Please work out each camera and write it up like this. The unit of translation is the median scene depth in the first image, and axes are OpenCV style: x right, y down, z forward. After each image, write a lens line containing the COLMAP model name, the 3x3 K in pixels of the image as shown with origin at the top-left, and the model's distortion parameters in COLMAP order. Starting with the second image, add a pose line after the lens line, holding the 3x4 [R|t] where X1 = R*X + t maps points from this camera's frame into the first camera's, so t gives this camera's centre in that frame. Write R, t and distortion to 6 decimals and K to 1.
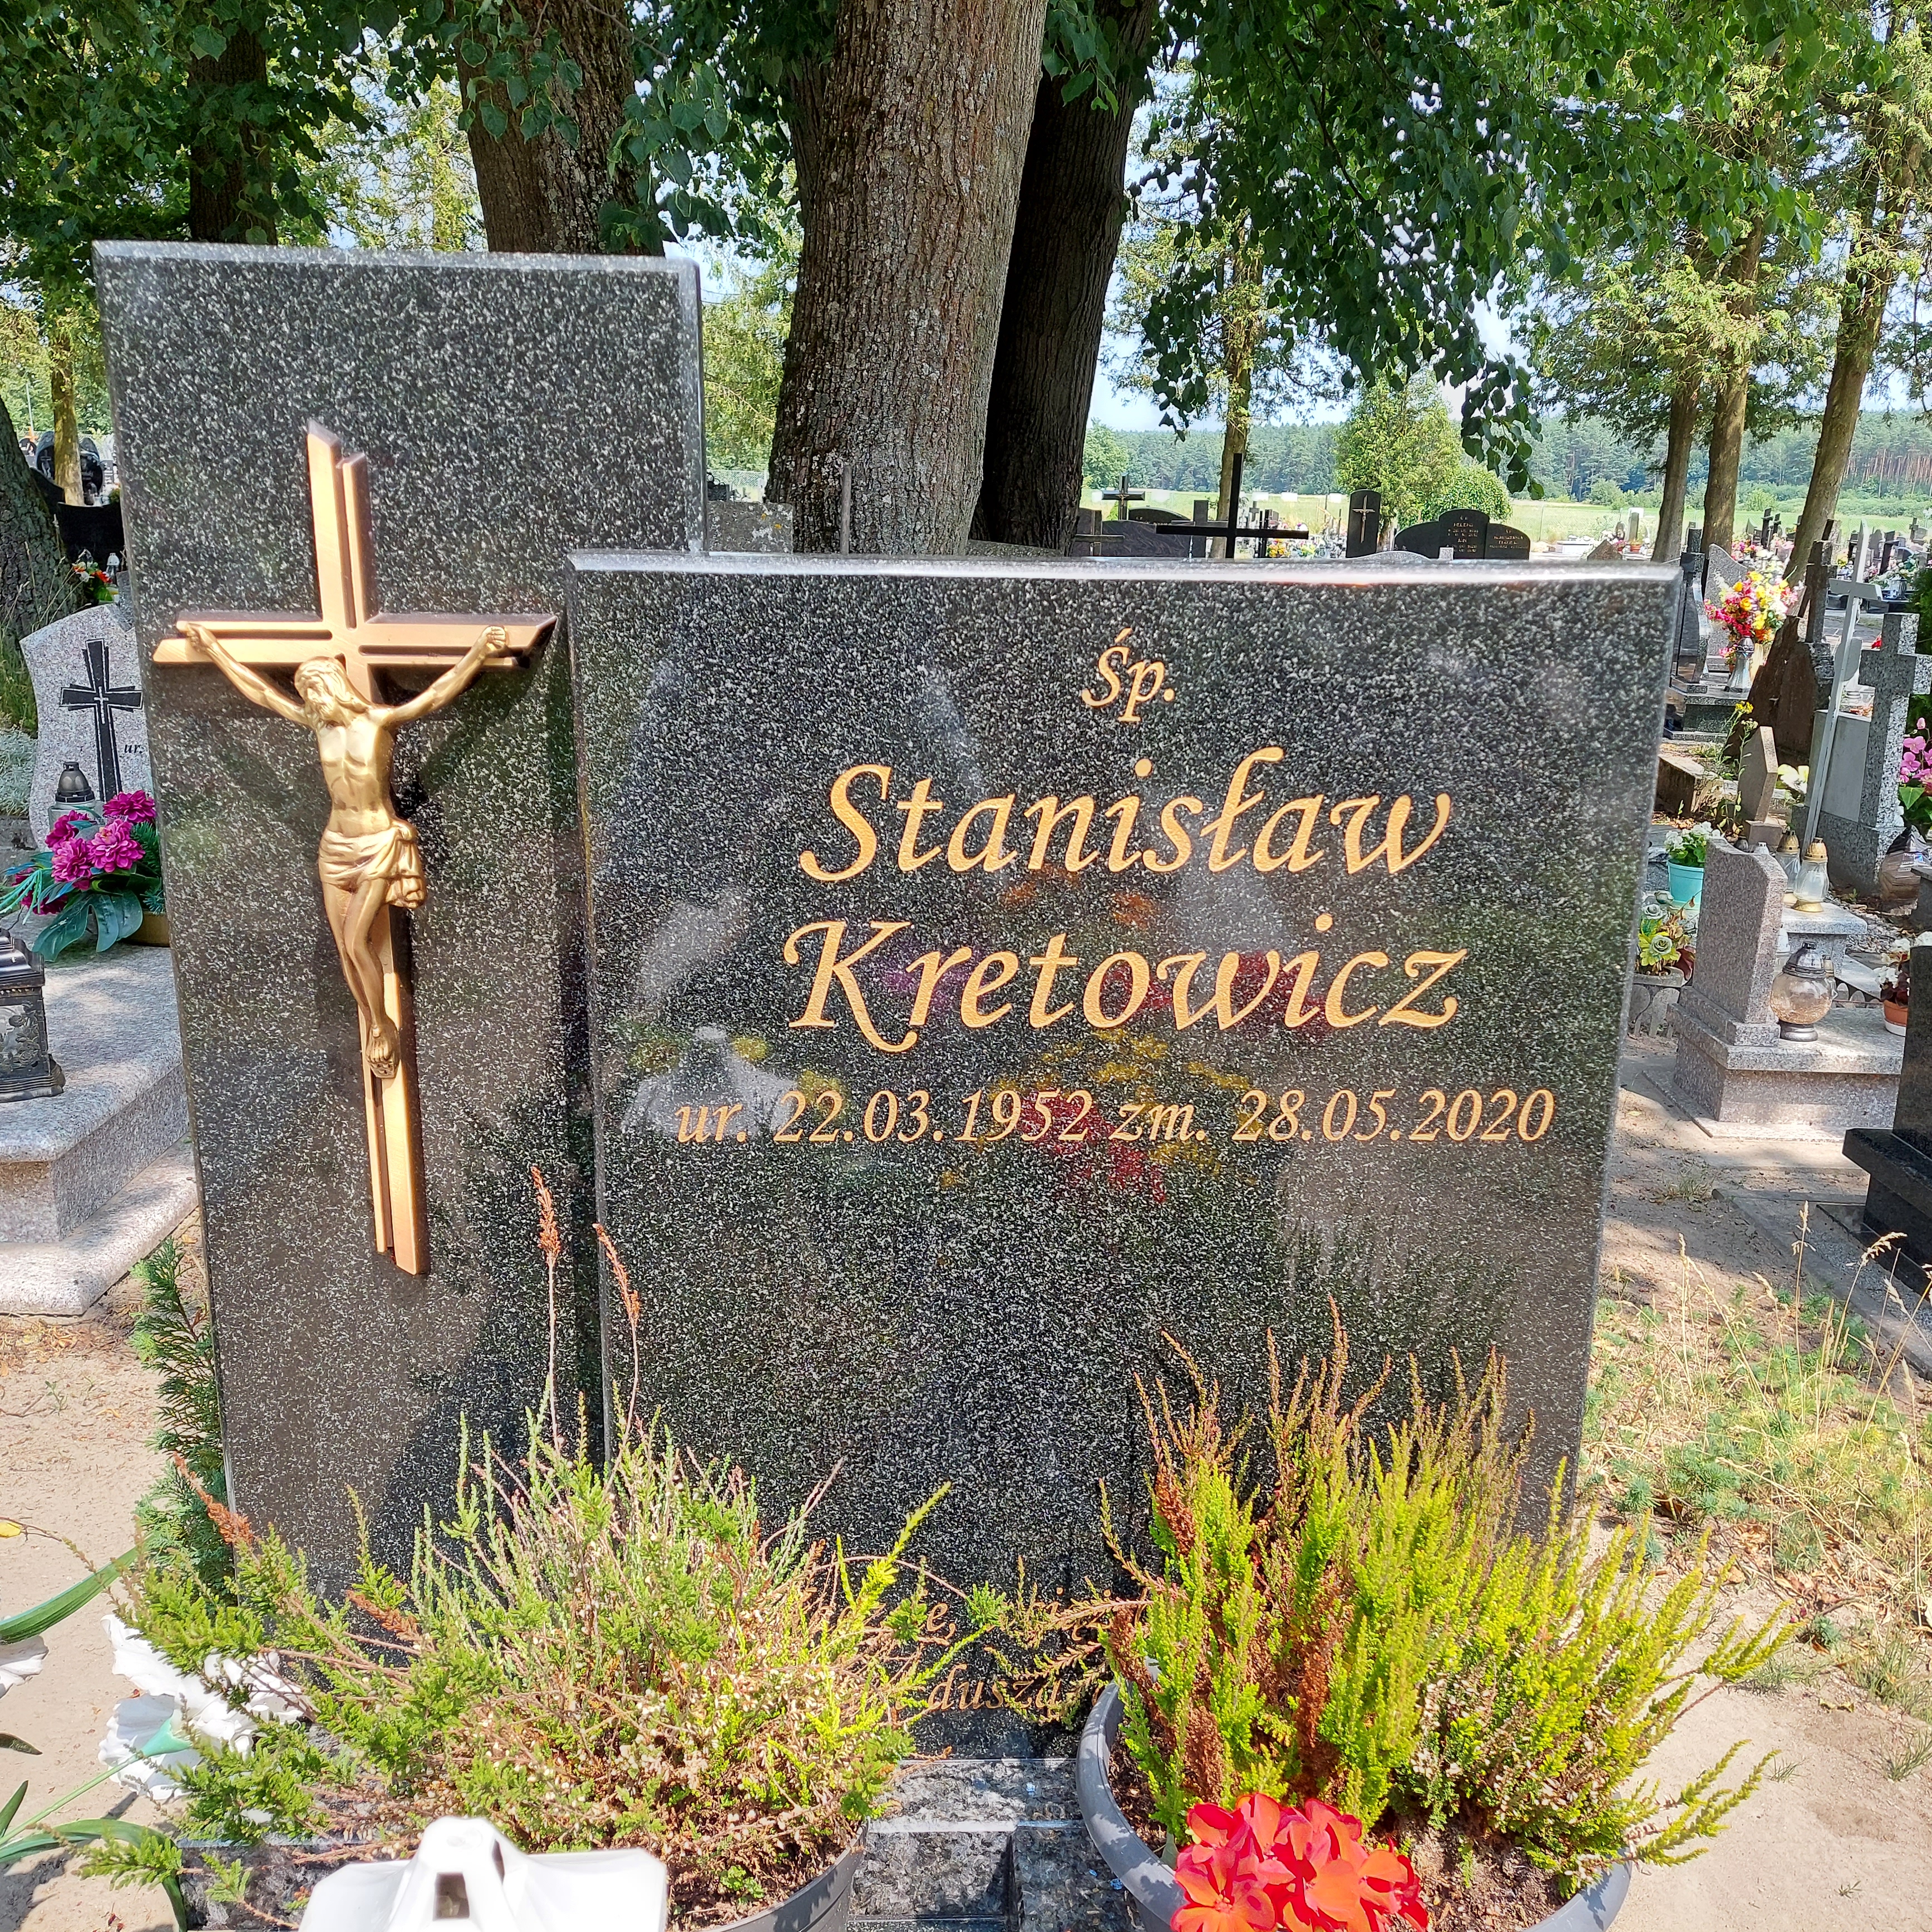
lens RADIAL K [[1820.6, 0, 992.8], [0, 1820.6, 957.8], [0, 0, 1]] dist [0.162886, -0.324572]
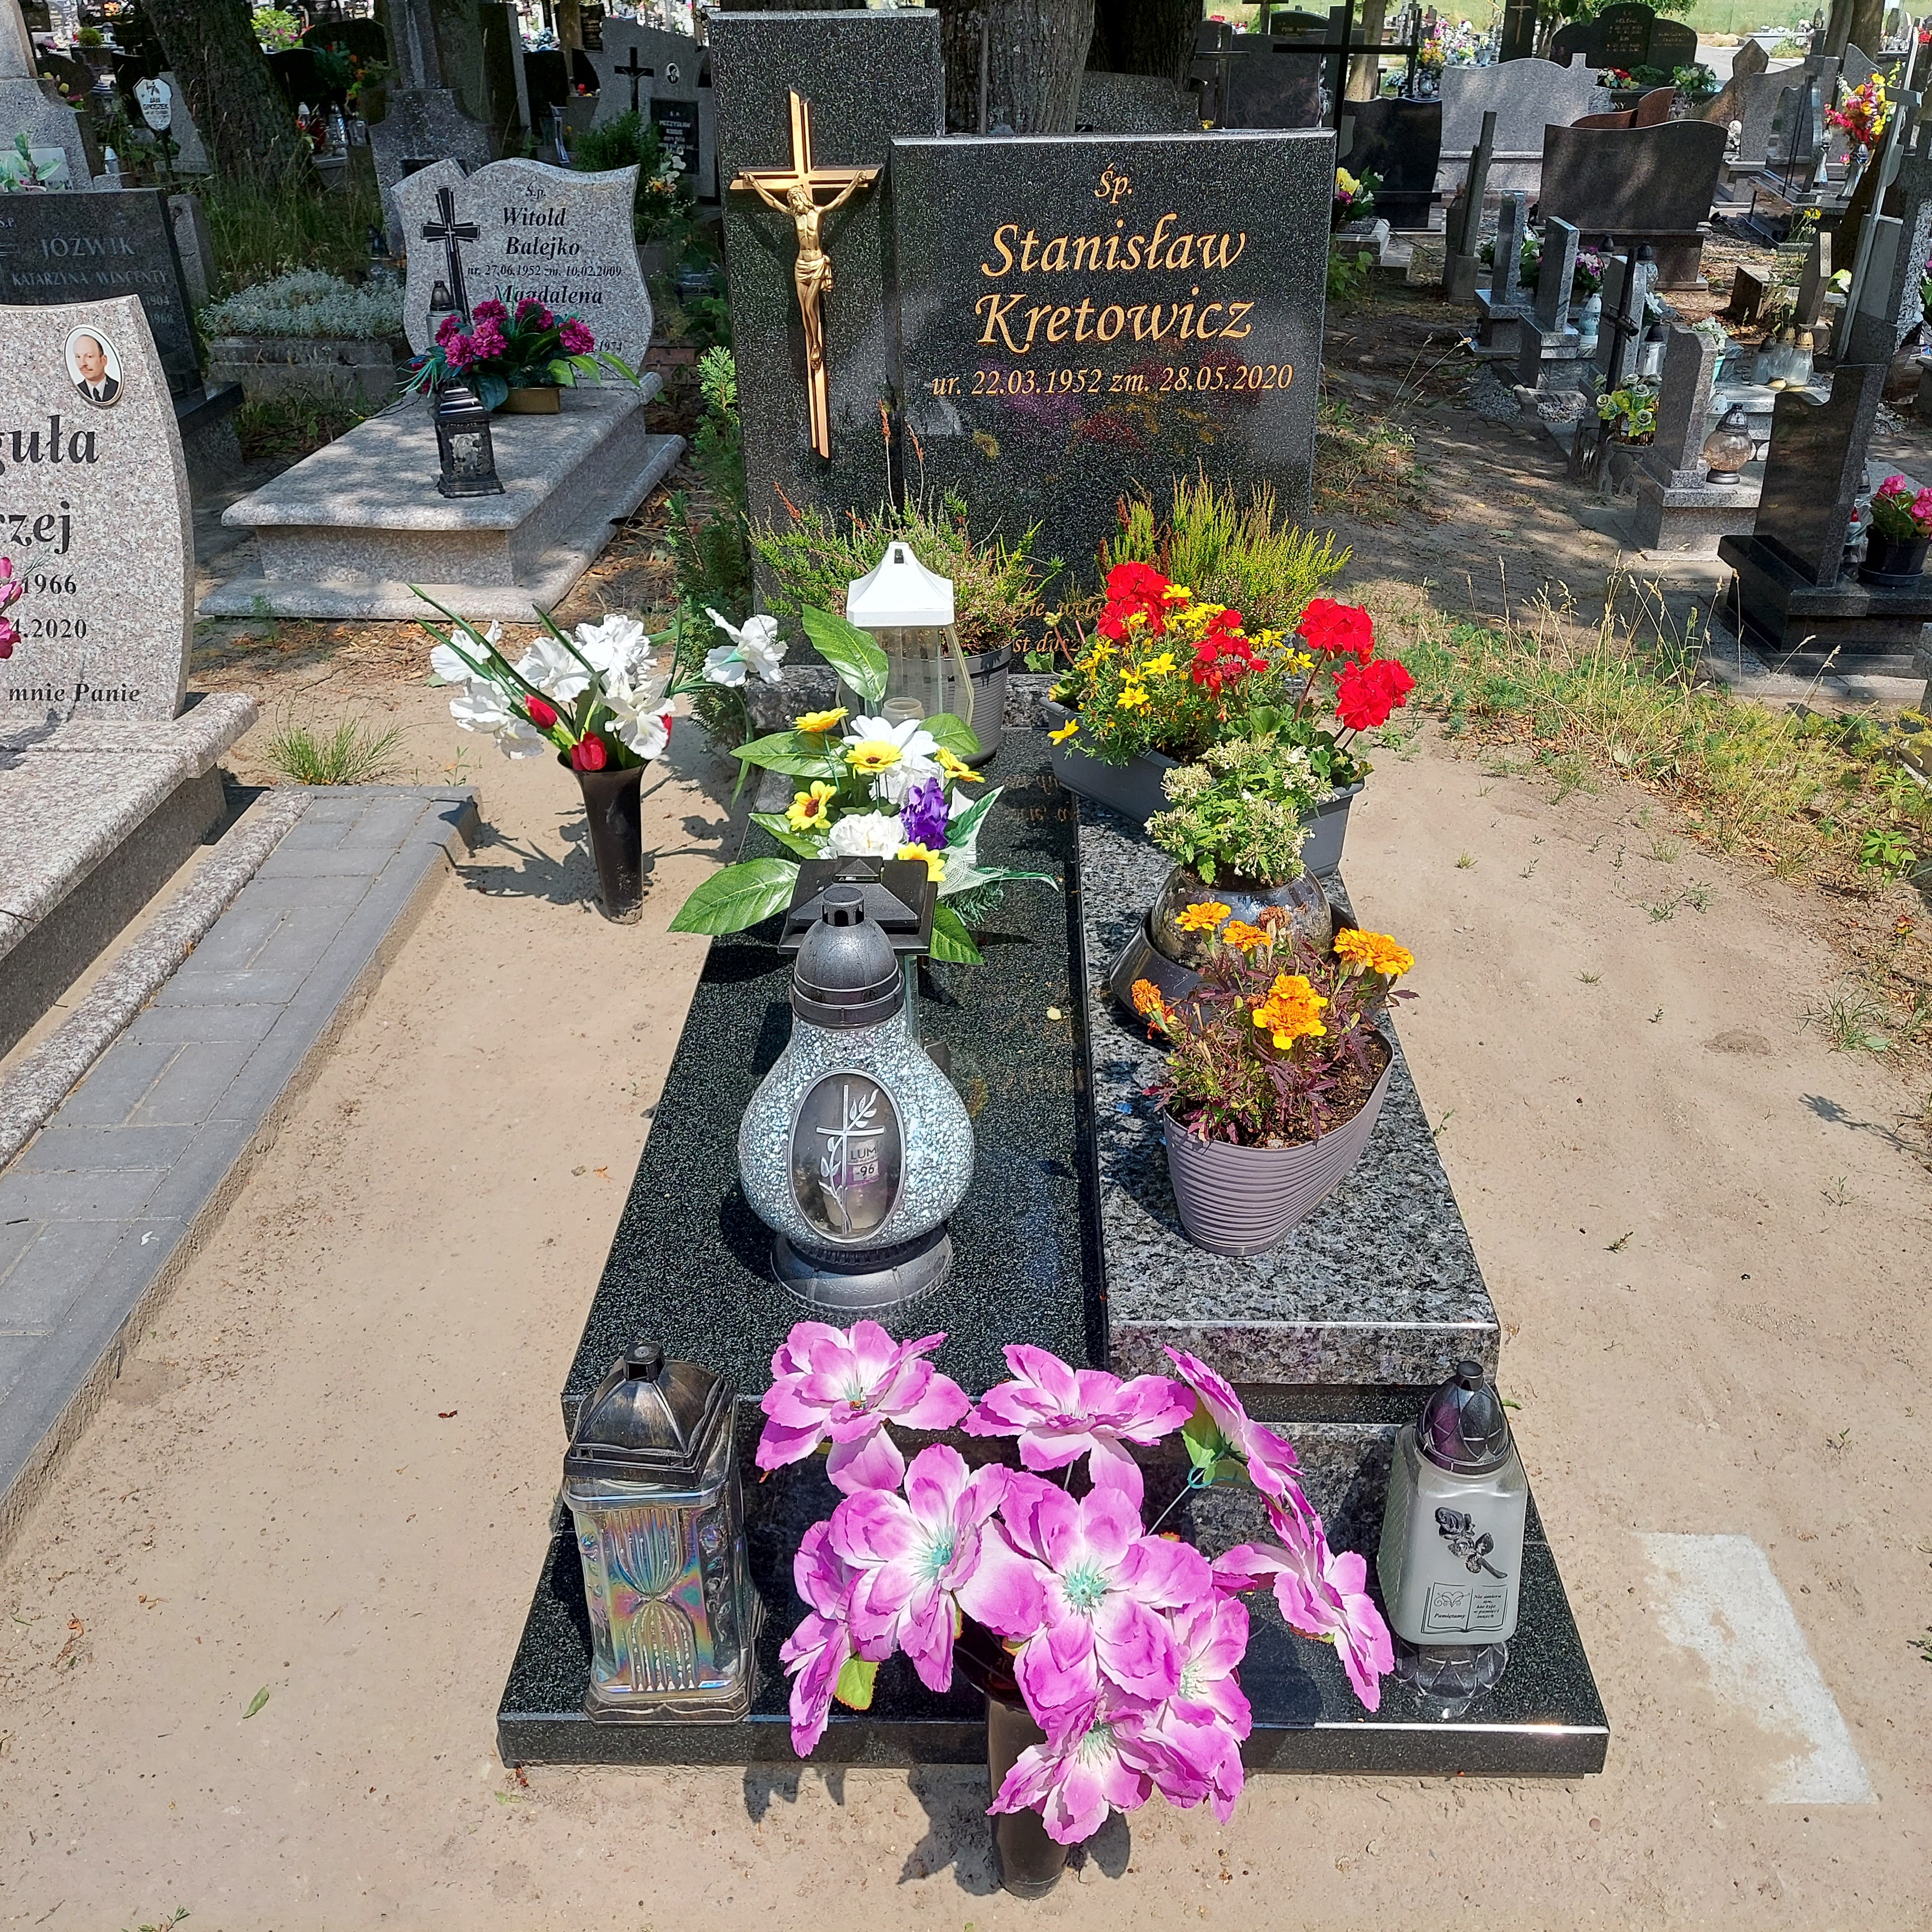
lens RADIAL K [[1856.3, 0, 966.0], [0, 1856.3, 966.0], [0, 0, 1]] dist [0.079112, -0.092174]
pose [[0.996333, 0.009118, -0.085071, 0.096284], [0.010538, 0.973655, 0.227784, 0.284092], [0.084906, -0.227845, 0.969988, -1.654872]]
